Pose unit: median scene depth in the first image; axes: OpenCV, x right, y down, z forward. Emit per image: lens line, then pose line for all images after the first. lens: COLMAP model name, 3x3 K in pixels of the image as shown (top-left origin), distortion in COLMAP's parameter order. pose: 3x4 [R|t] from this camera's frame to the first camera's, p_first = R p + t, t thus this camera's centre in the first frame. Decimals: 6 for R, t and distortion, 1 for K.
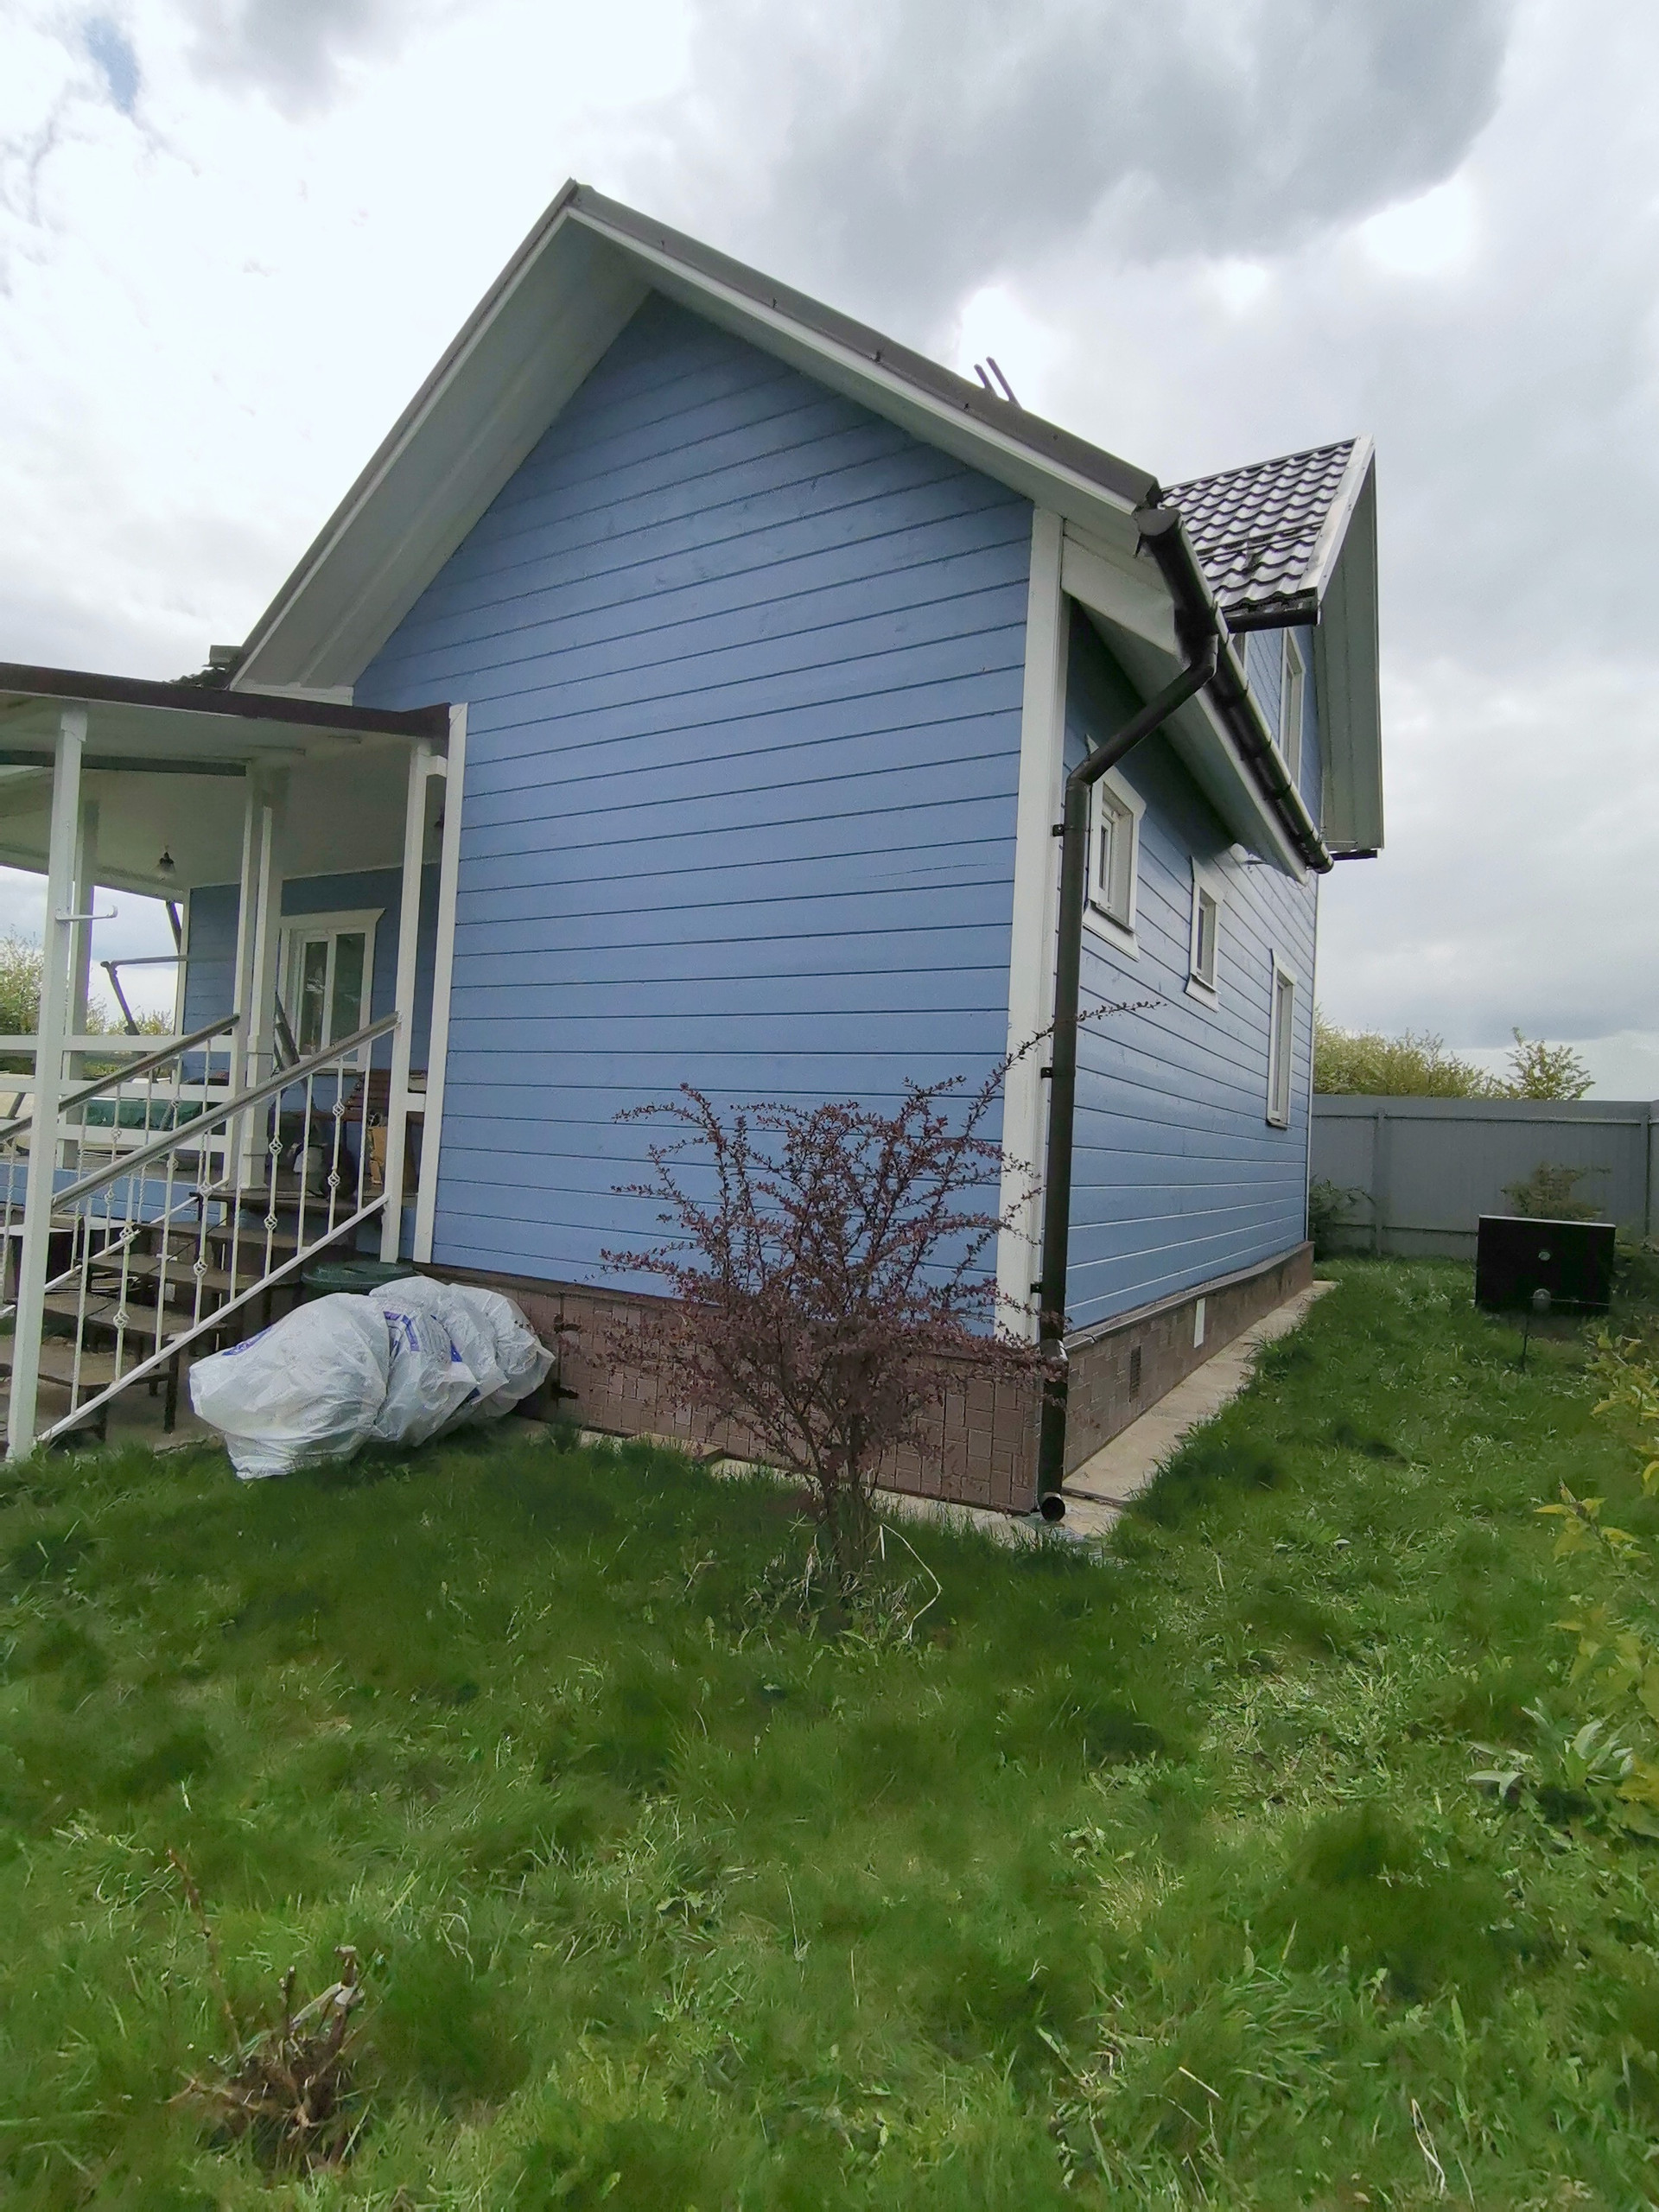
lens RADIAL K [[1111.2, 0, 829.5], [0, 1111.2, 1106.0], [0, 0, 1]] dist [0.015189, -0.000540]
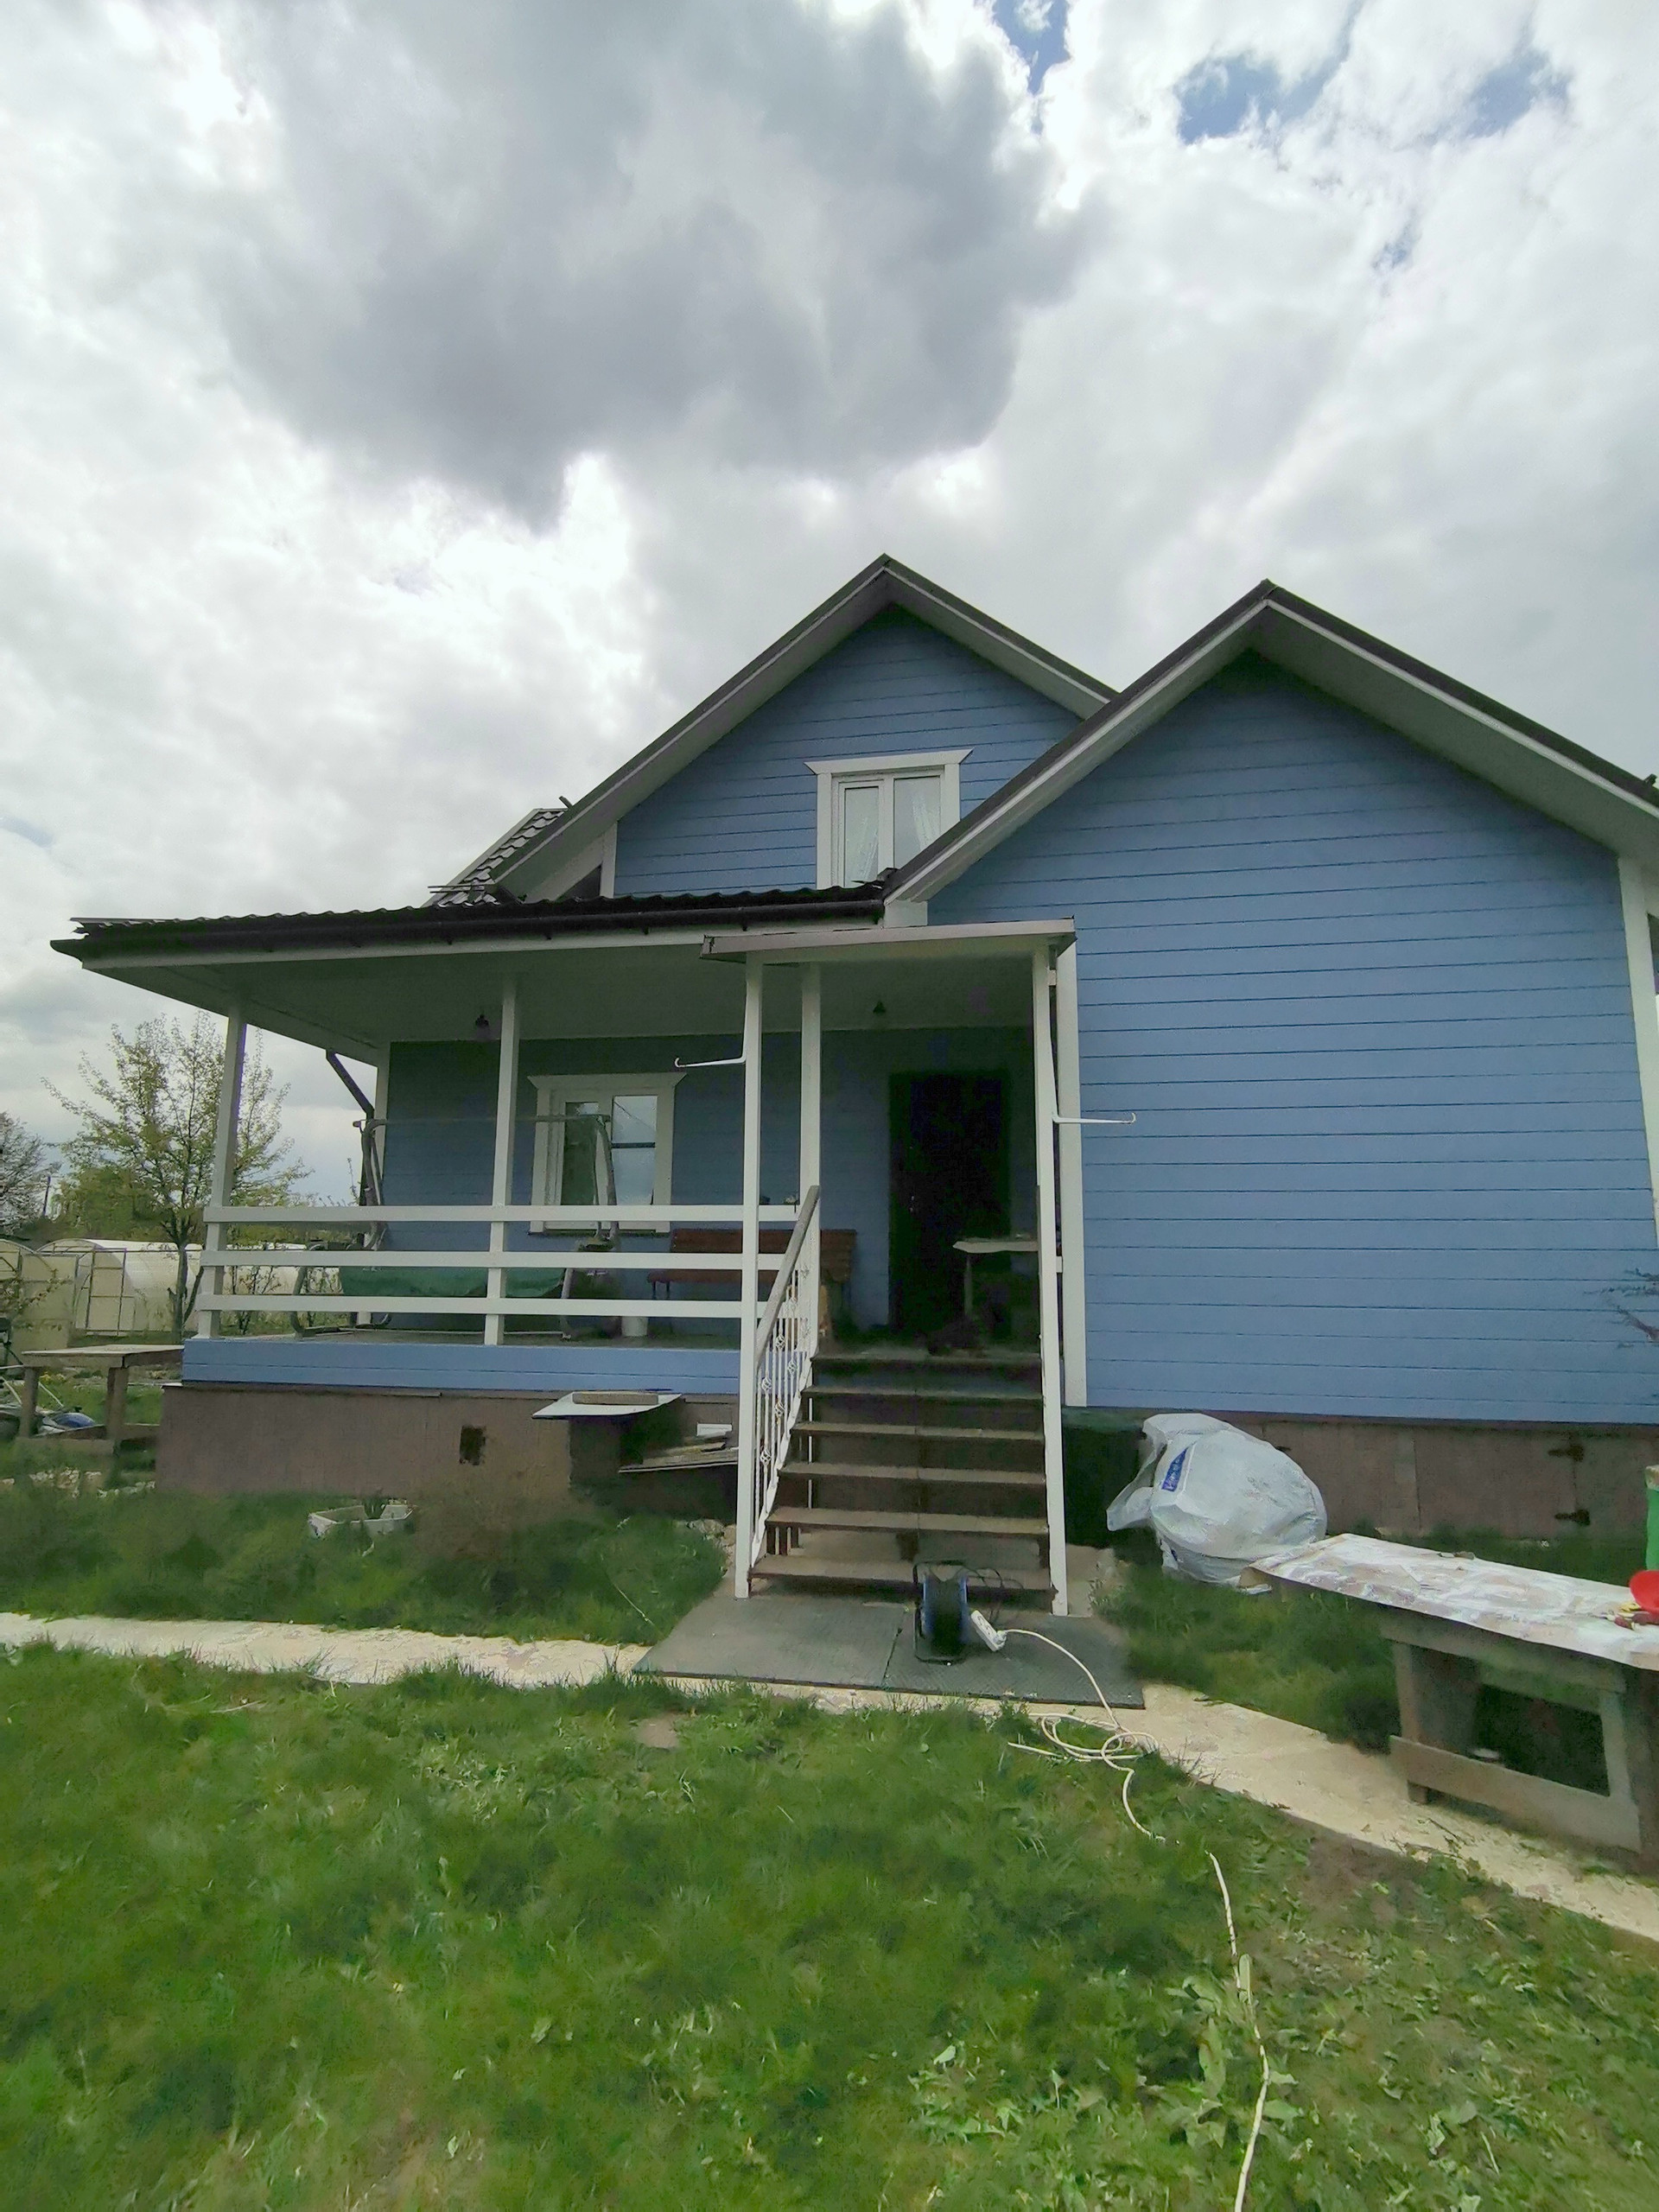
lens RADIAL K [[1111.2, 0, 829.5], [0, 1111.2, 1106.0], [0, 0, 1]] dist [0.015189, -0.000540]
pose [[0.943469, 0.006651, 0.331393, -0.978357], [0.028455, 0.994482, -0.100970, -0.057360], [-0.330236, 0.104692, 0.938075, -0.024708]]
